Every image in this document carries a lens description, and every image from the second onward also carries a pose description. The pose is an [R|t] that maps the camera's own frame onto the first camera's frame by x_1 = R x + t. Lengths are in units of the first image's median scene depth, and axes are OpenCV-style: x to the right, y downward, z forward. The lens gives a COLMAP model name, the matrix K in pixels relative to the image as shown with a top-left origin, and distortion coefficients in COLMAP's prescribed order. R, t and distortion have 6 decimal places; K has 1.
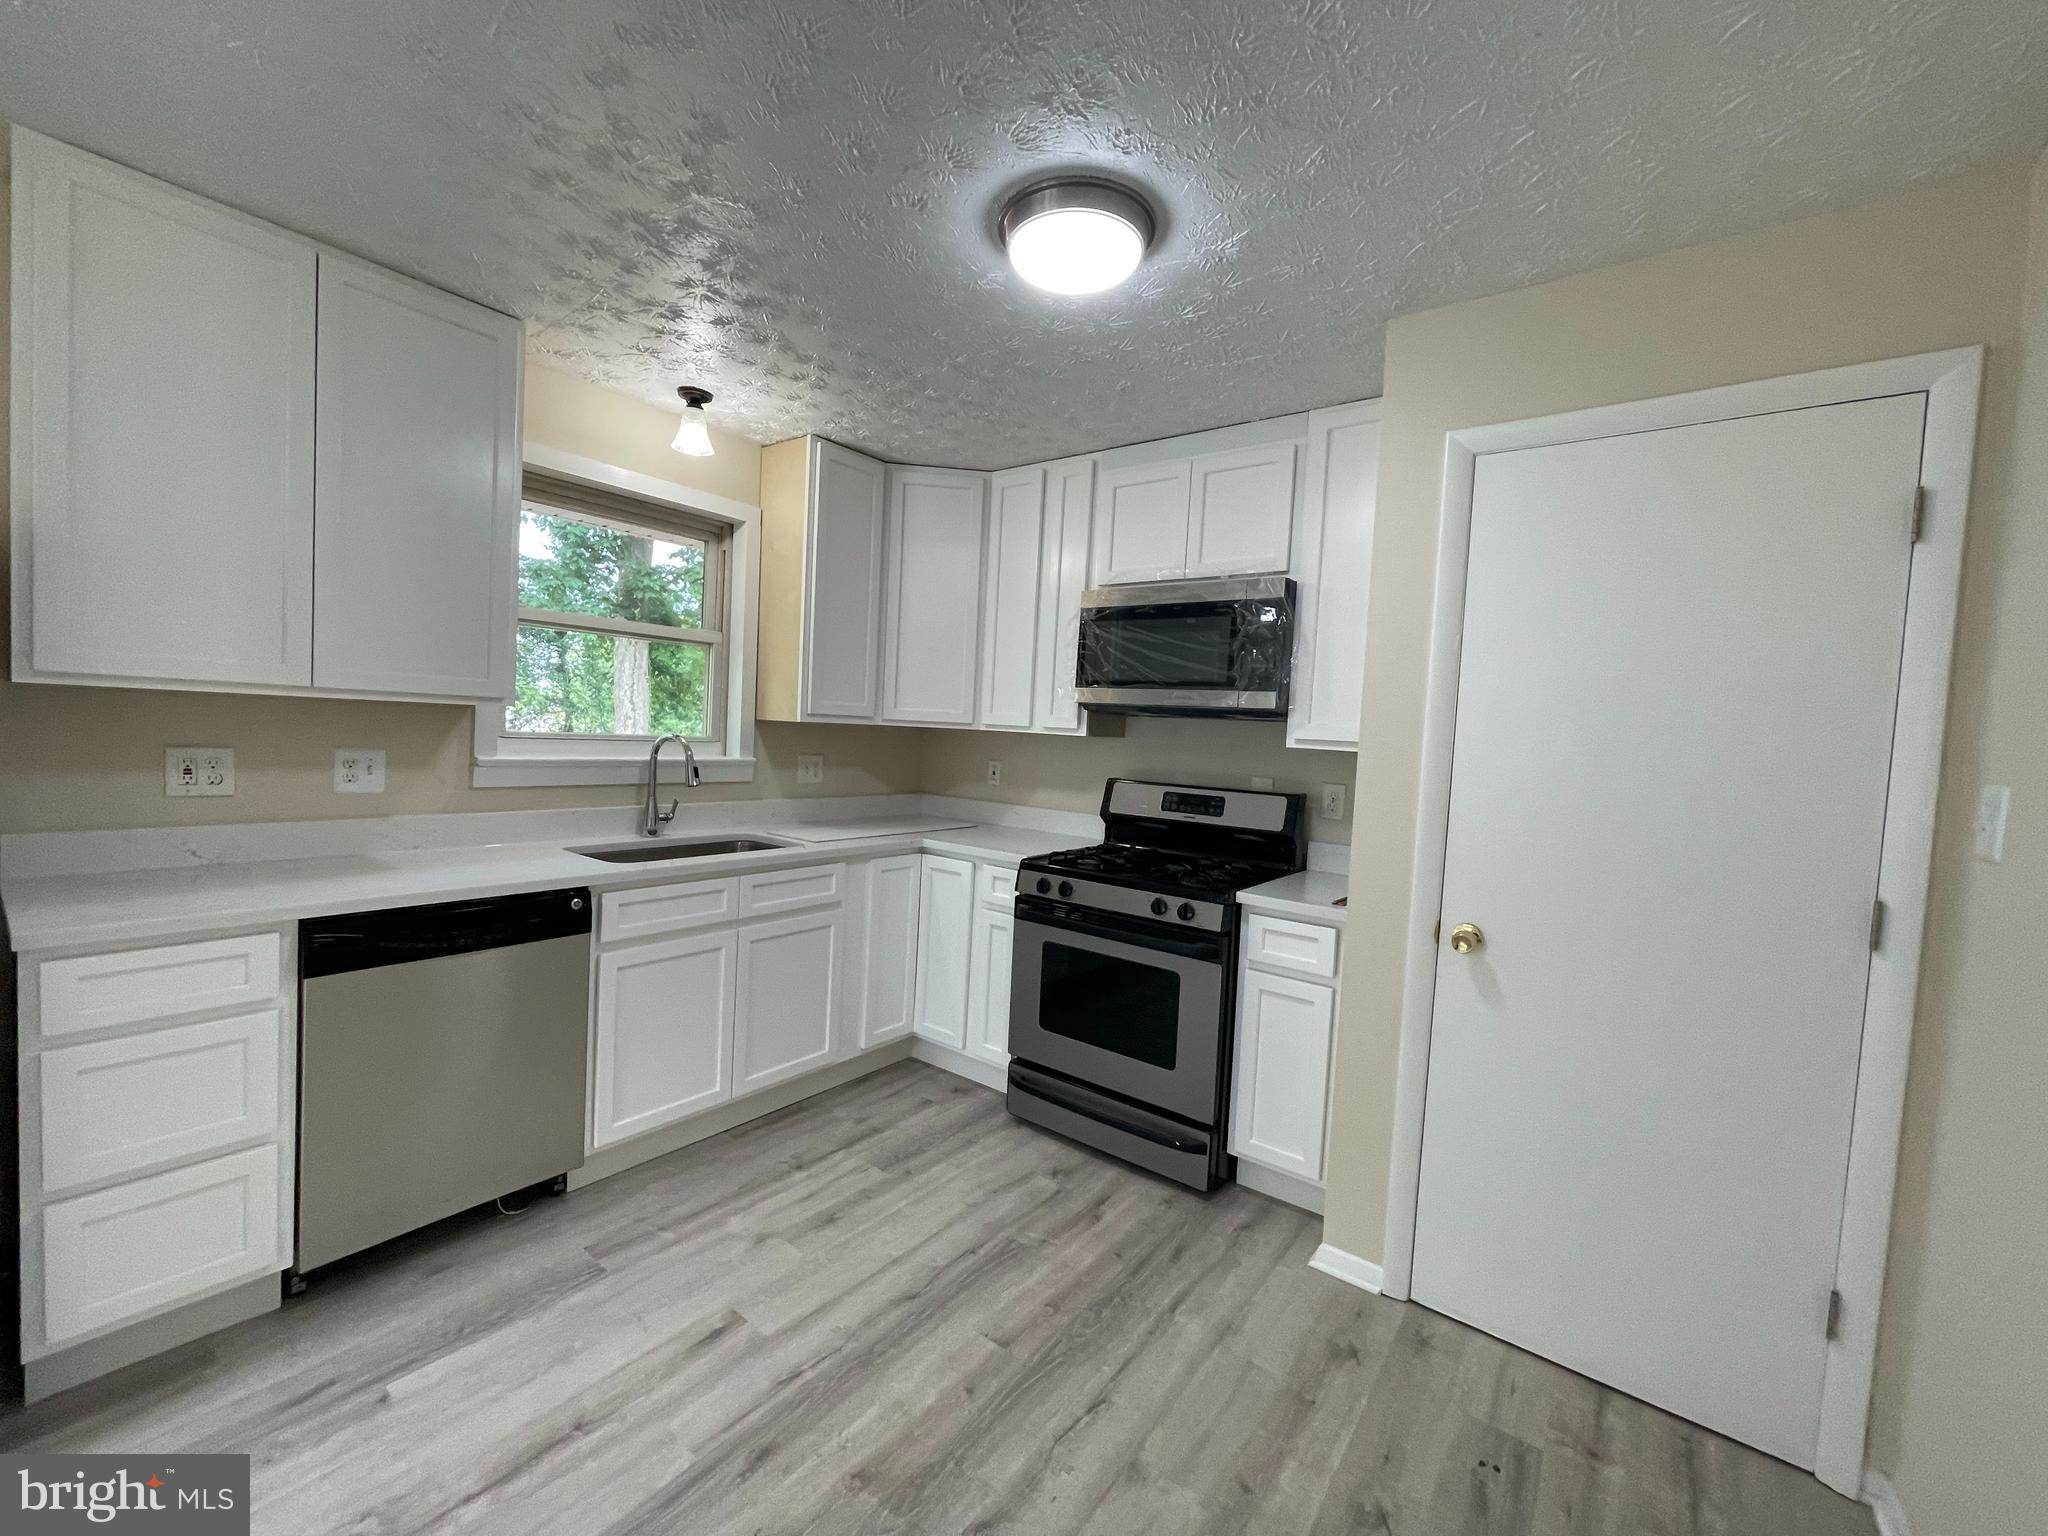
lens RADIAL K [[827.9, 0, 1014.2], [0, 827.9, 771.3], [0, 0, 1]] dist [-0.001463, 0.001666]
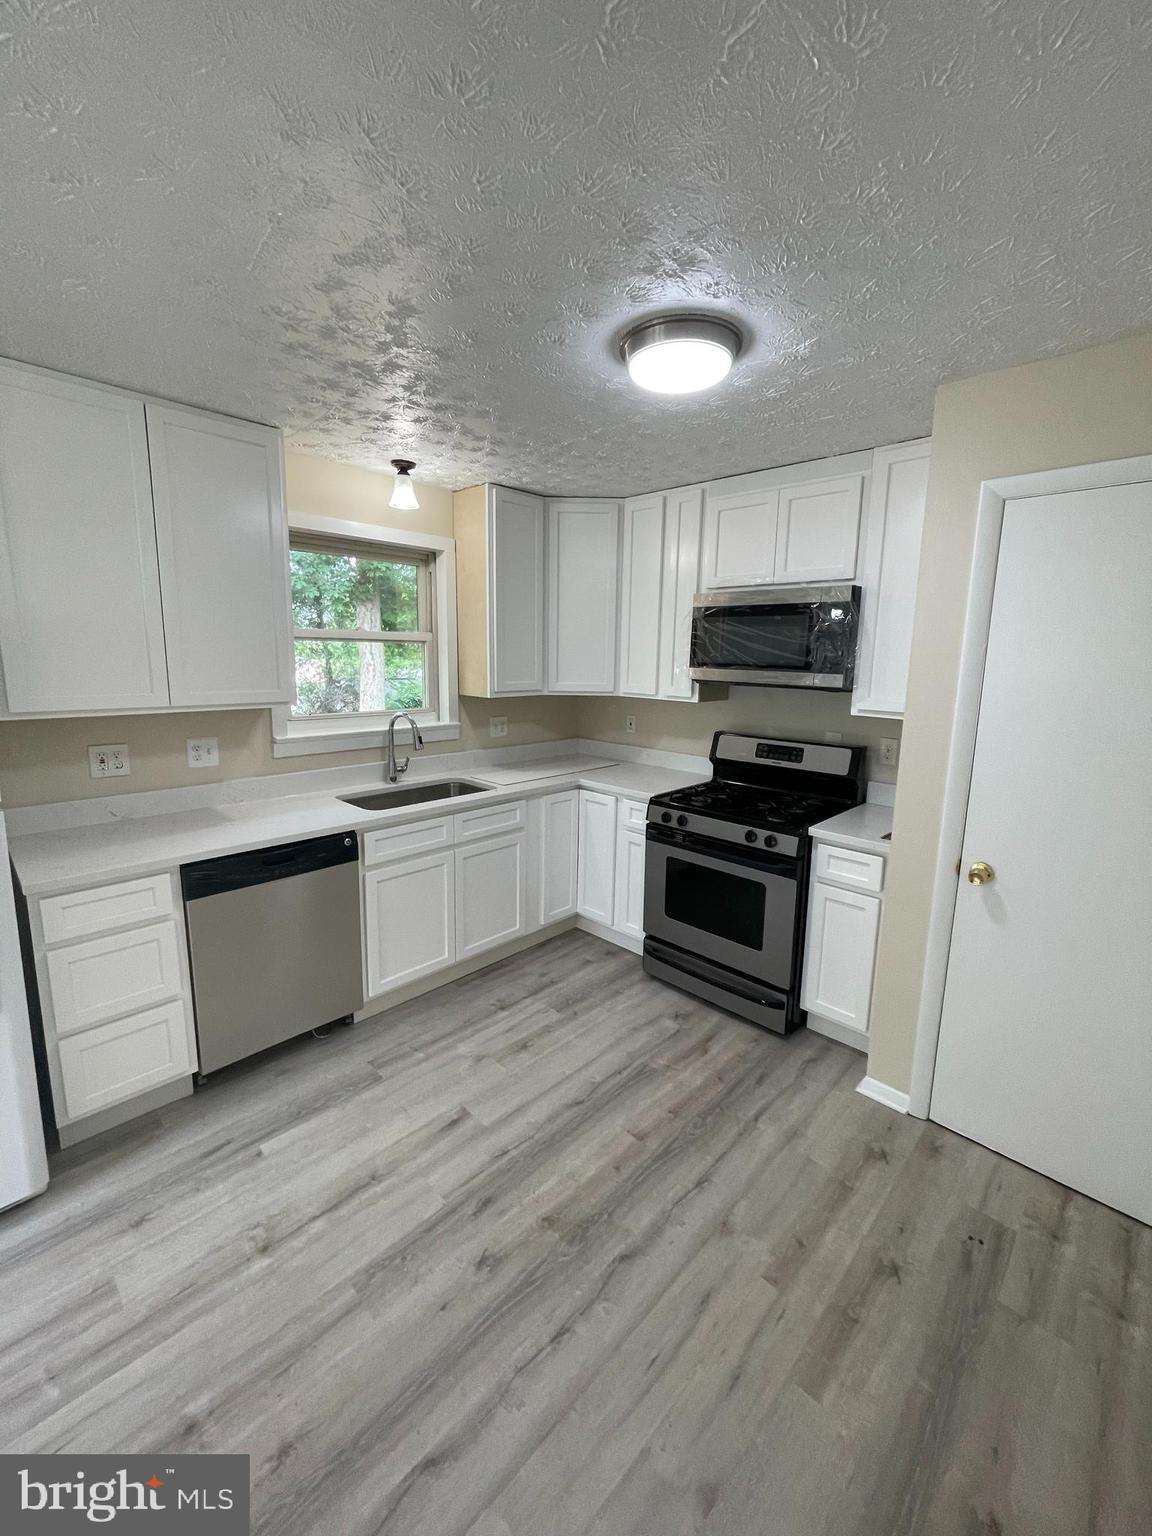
lens RADIAL K [[621.0, 0, 583.5], [0, 621.0, 758.5], [0, 0, 1]] dist [-0.001463, 0.001666]
pose [[0.993749, -0.015707, -0.110528, 0.019016], [0.028153, 0.993314, 0.111958, -0.110026], [0.108031, -0.114370, 0.987547, -0.041499]]
